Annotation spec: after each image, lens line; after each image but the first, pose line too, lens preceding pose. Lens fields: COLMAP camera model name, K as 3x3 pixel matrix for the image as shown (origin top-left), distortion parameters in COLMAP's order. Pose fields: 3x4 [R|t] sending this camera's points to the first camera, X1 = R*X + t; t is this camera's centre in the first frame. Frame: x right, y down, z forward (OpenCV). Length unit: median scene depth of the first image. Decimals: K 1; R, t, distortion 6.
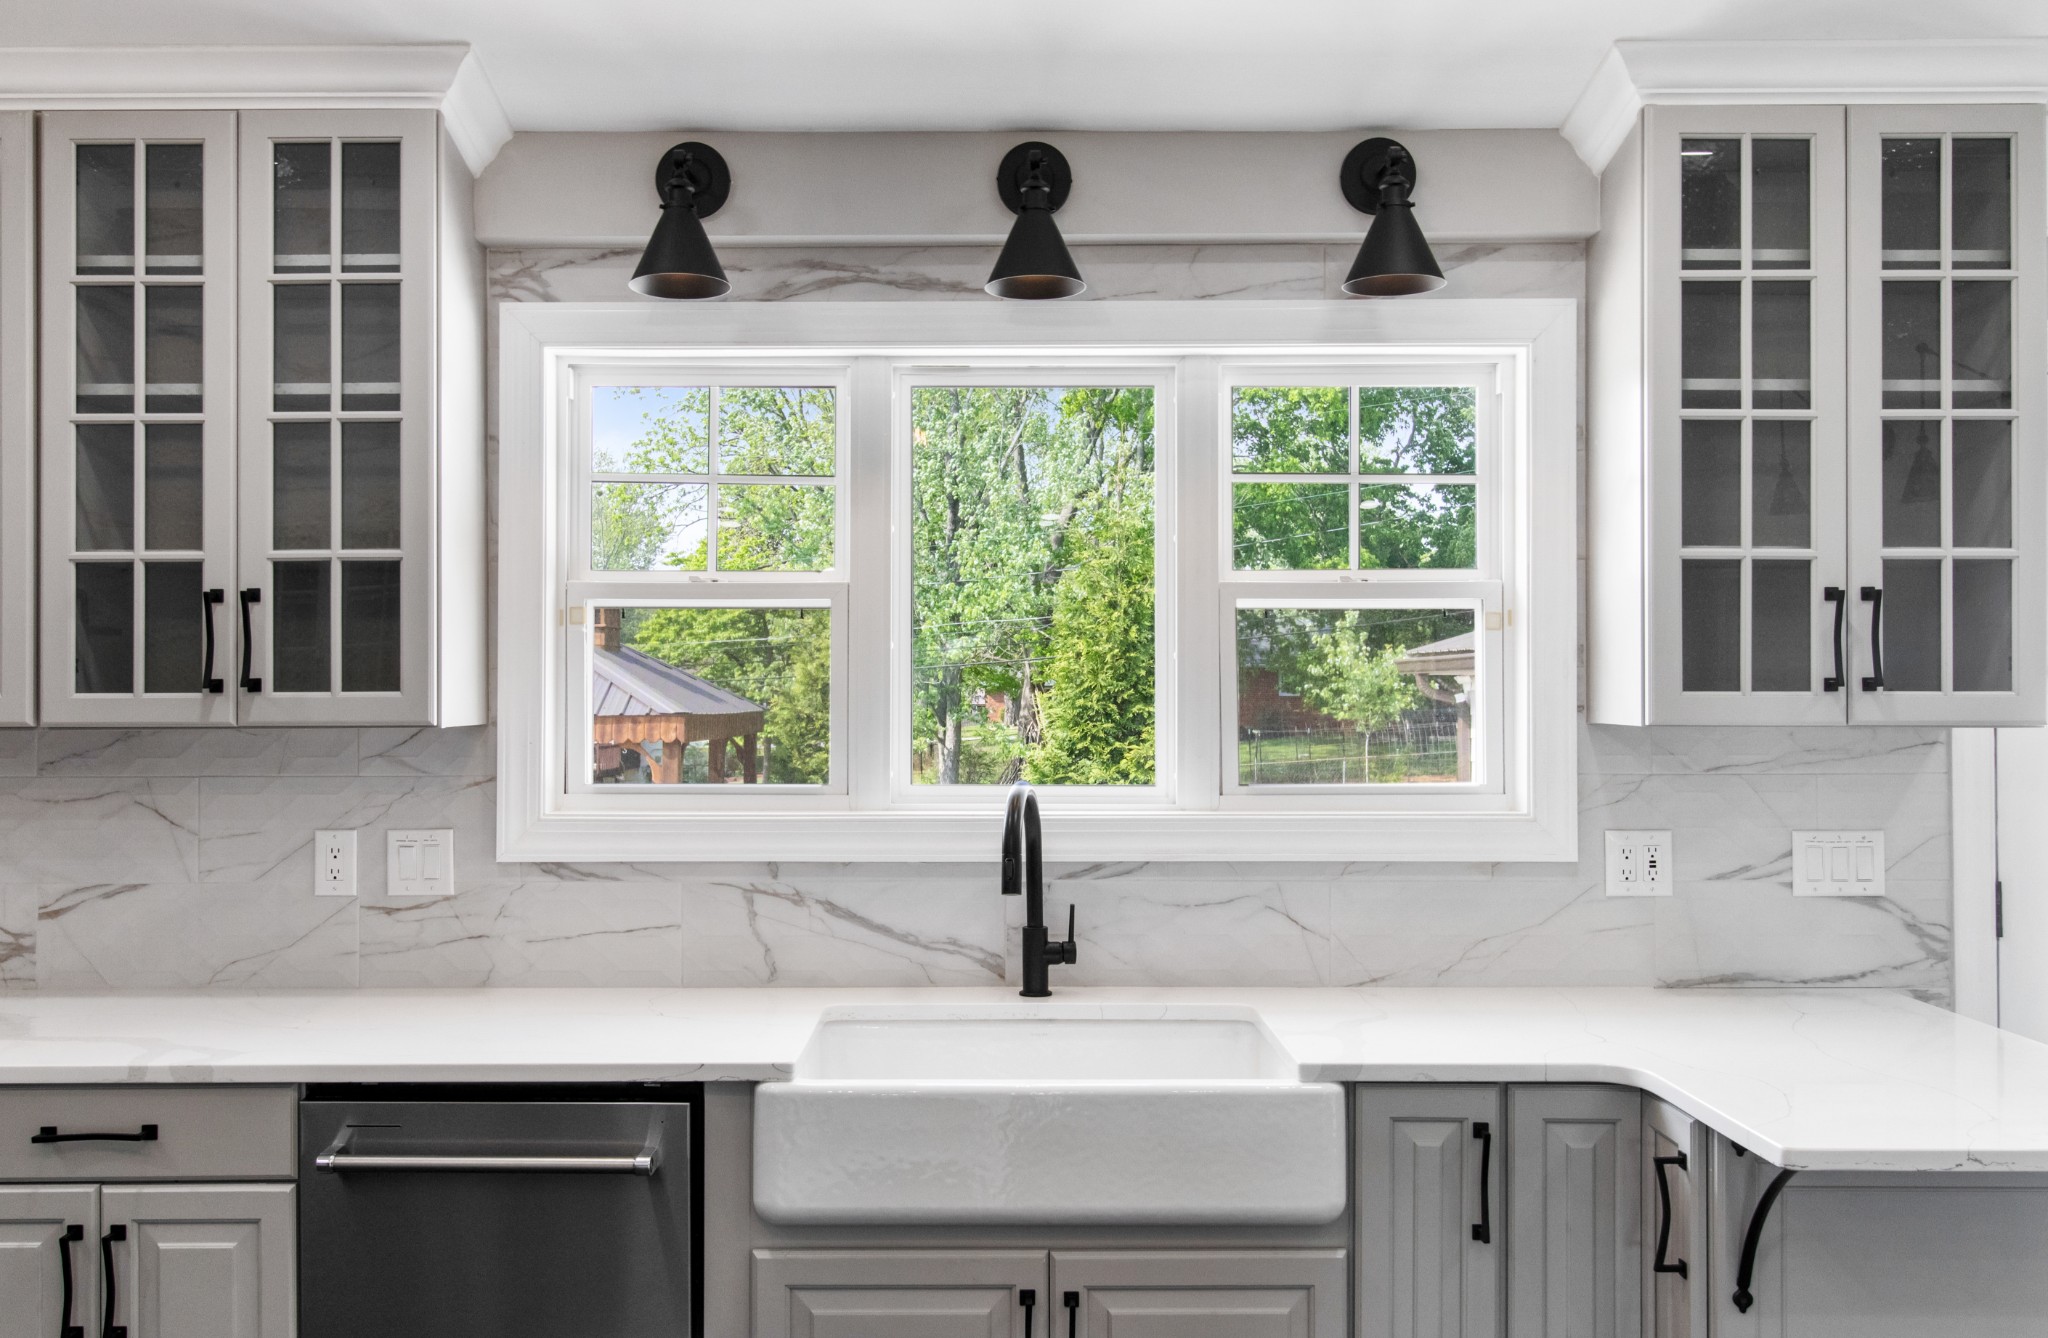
lens RADIAL K [[1777.8, 0, 1004.4], [0, 1777.8, 661.3], [0, 0, 1]] dist [-0.002523, -0.006109]
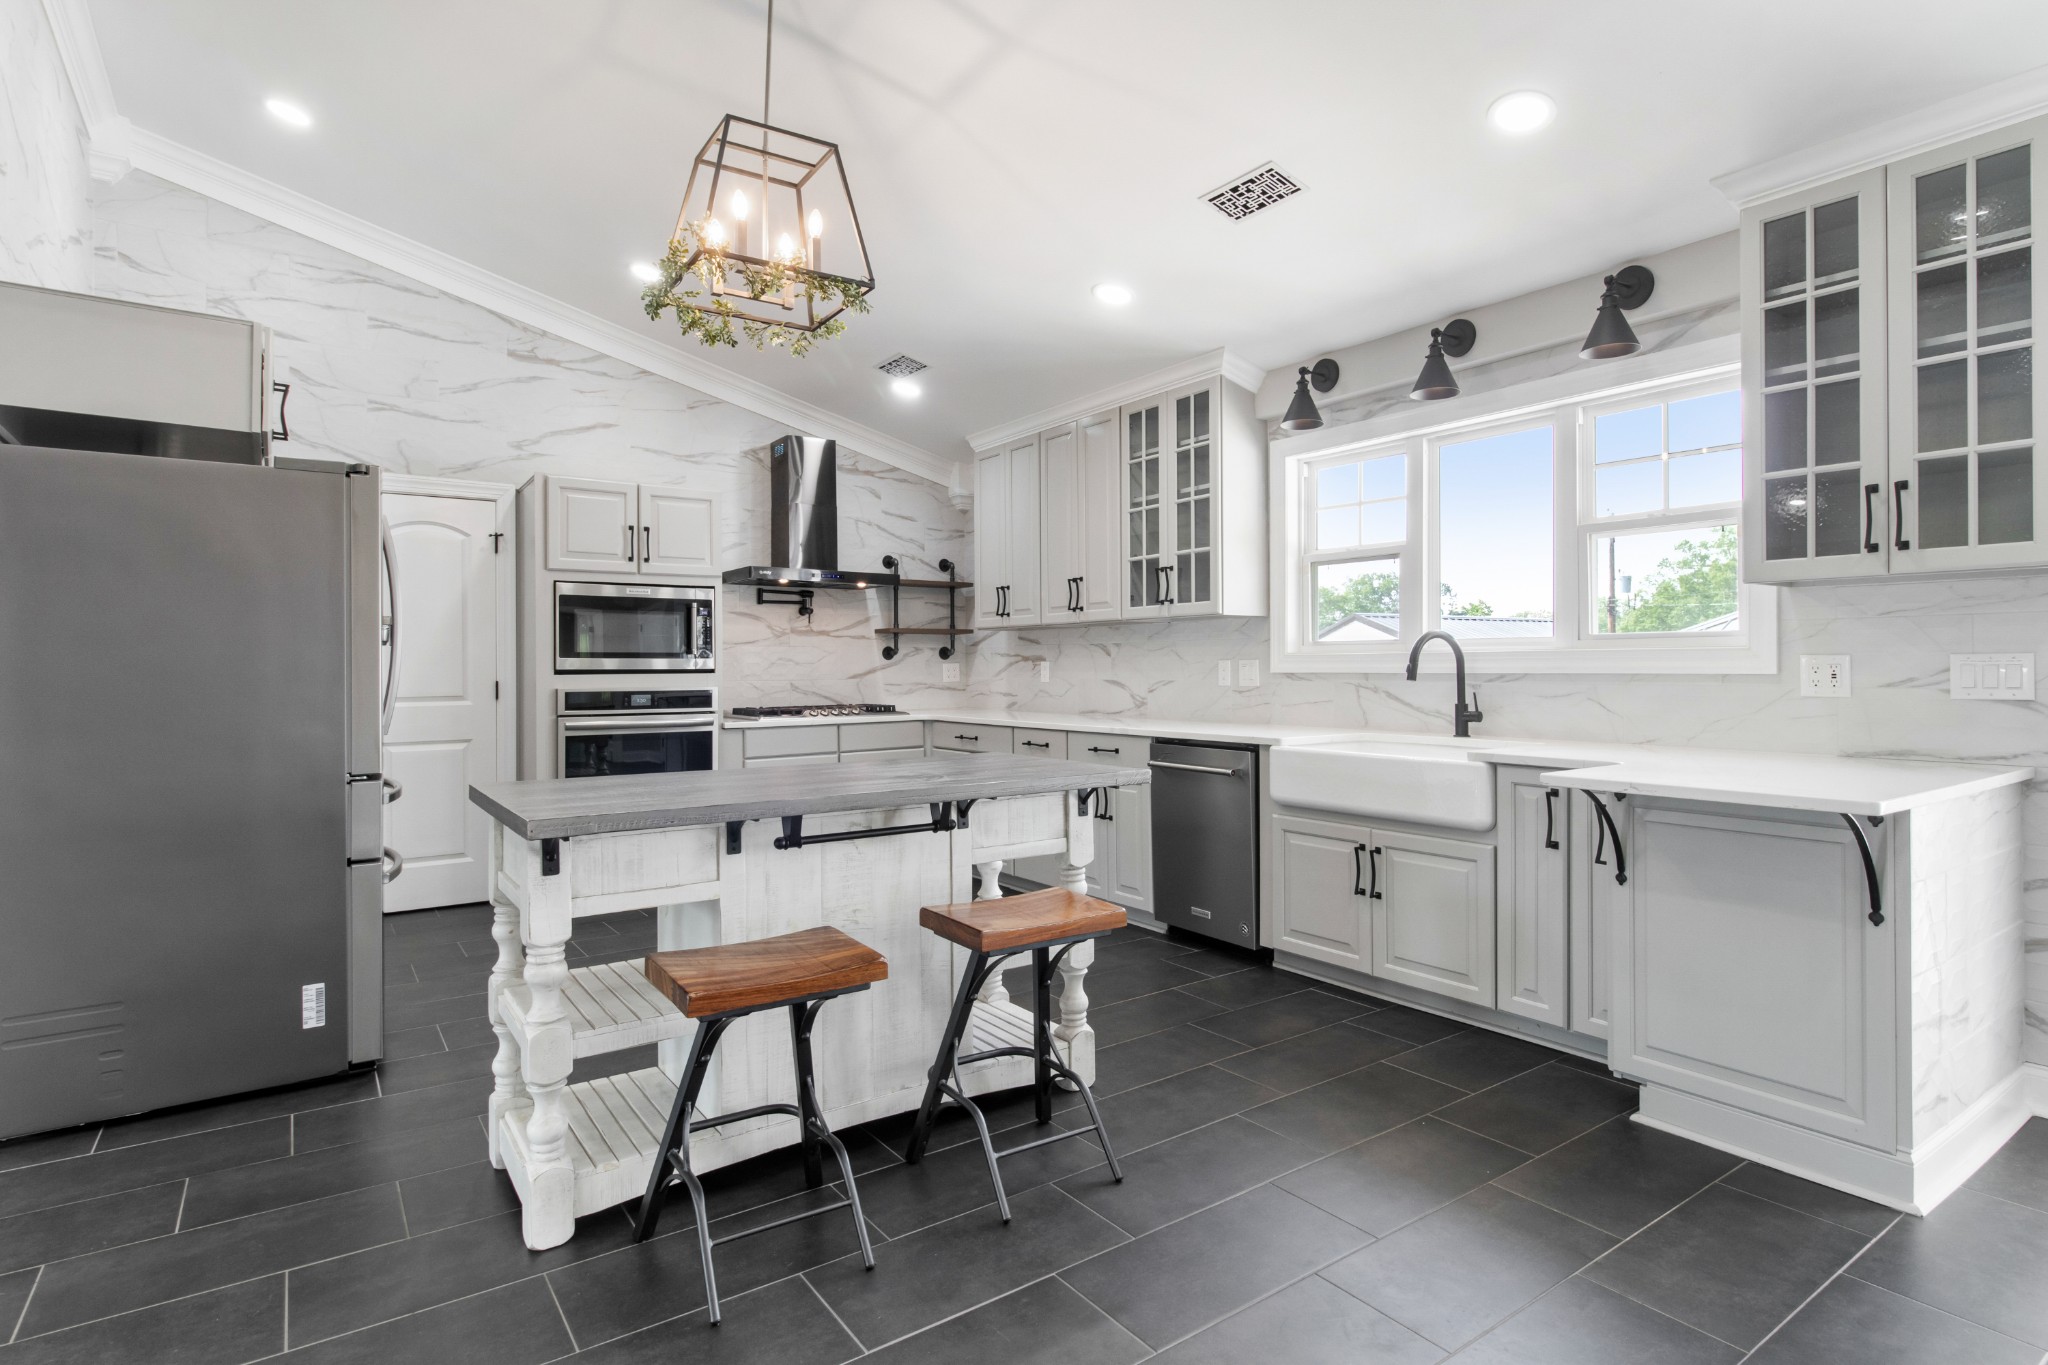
lens RADIAL K [[1066.4, 0, 1029.9], [0, 1066.4, 660.1], [0, 0, 1]] dist [-0.004117, -0.000821]
pose [[0.576140, -0.006145, -0.817328, 0.786055], [0.013372, 0.999909, 0.001908, 0.097070], [0.817242, -0.012029, 0.576169, -0.122281]]
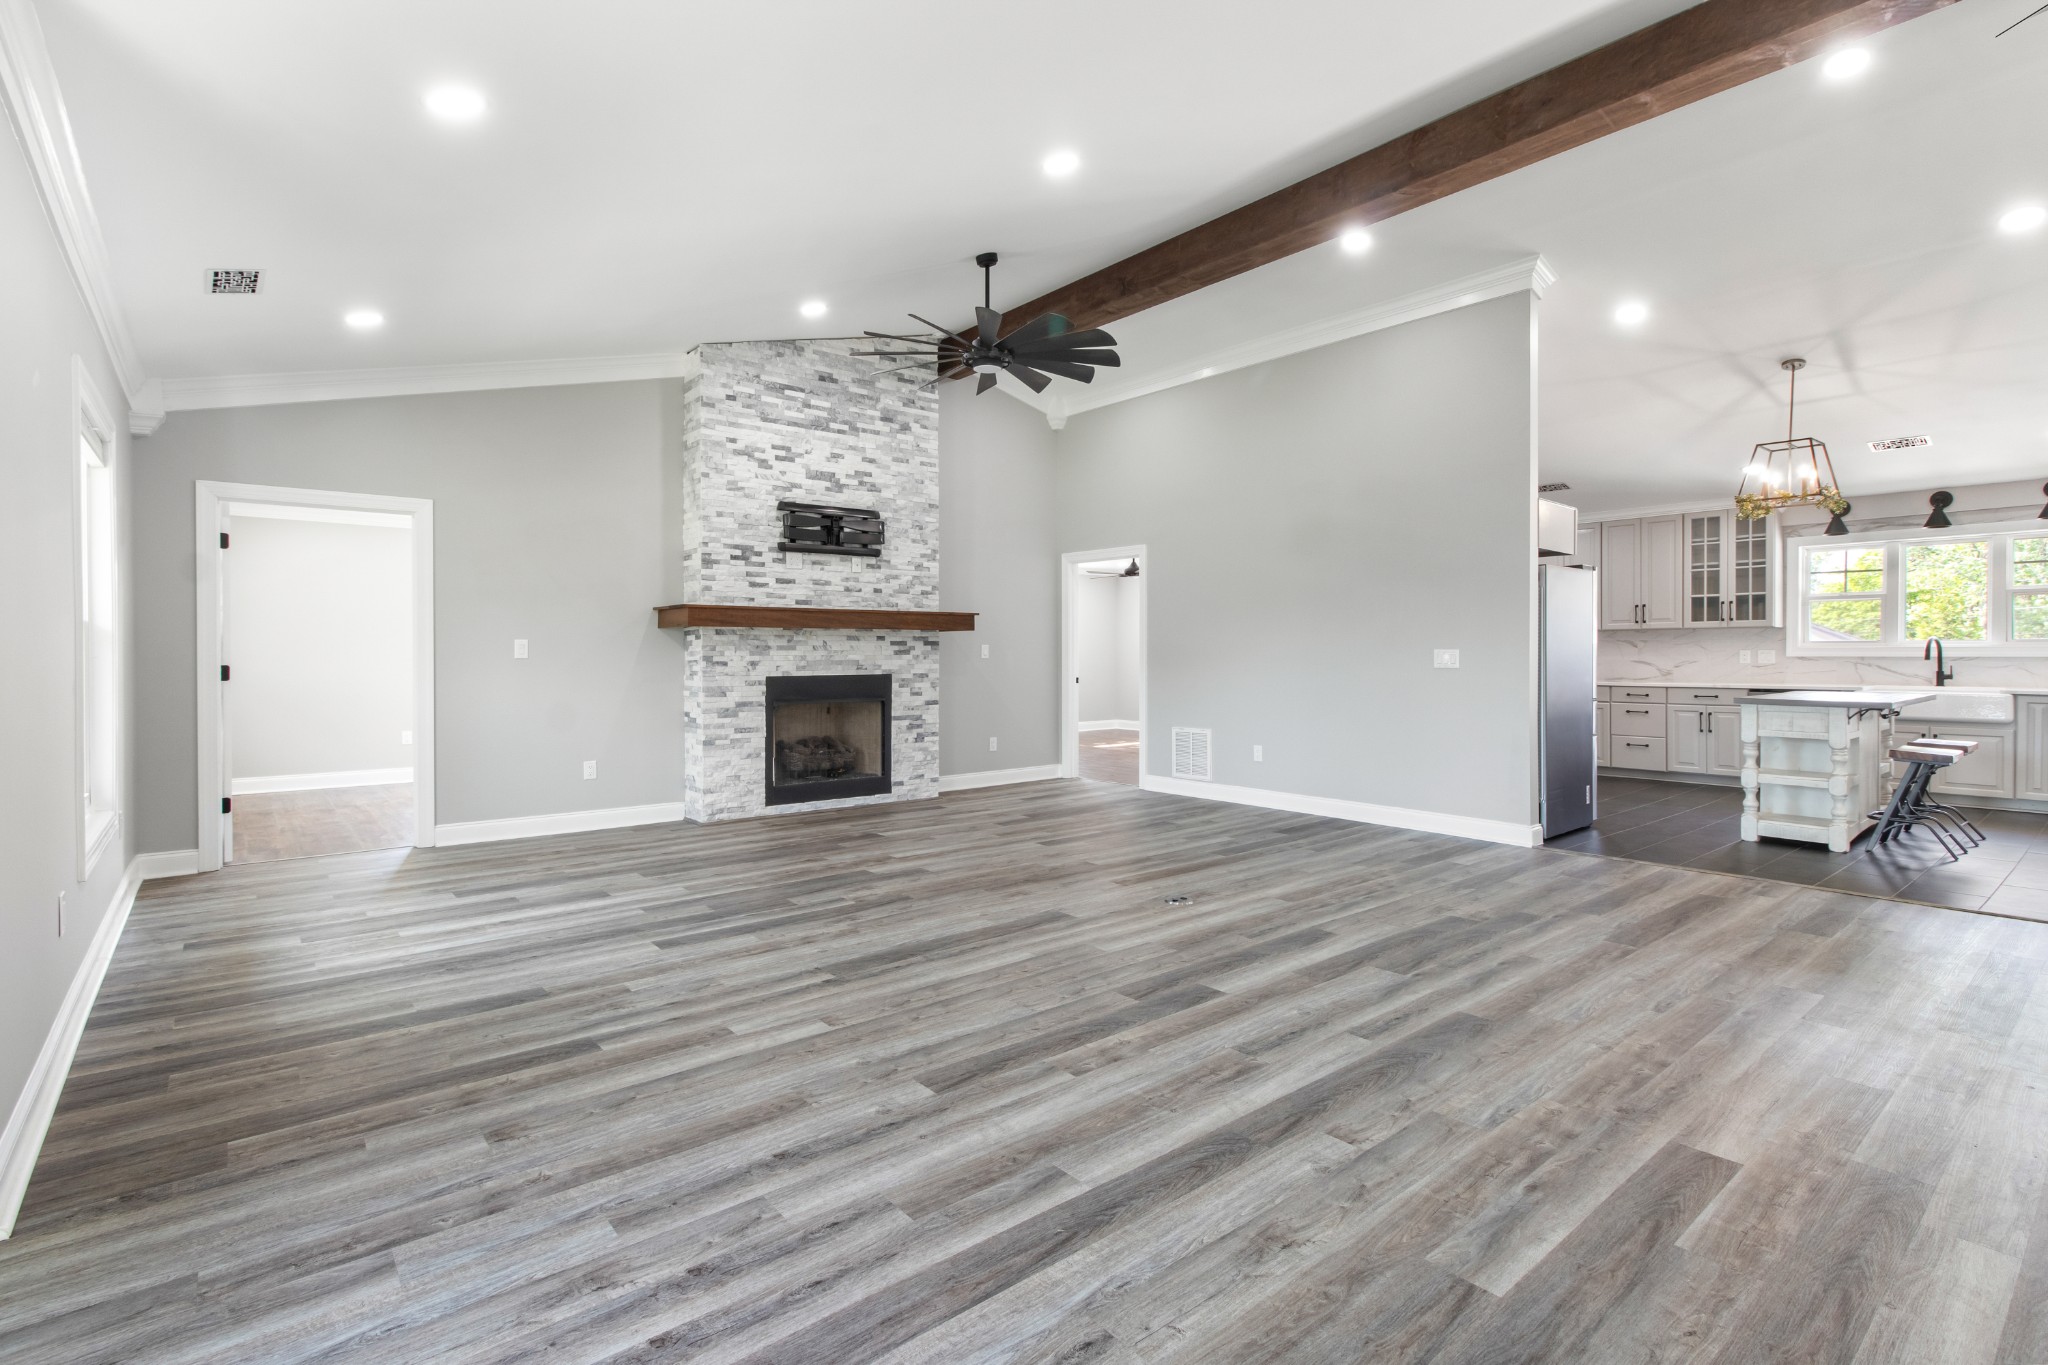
lens RADIAL K [[960.2, 0, 1029.0], [0, 960.2, 661.9], [0, 0, 1]] dist [0.004869, -0.001282]
pose [[0.640877, 0.007630, -0.767606, 0.429073], [0.006616, 0.999859, 0.015463, 0.080886], [0.767615, -0.014989, 0.640736, -2.405989]]
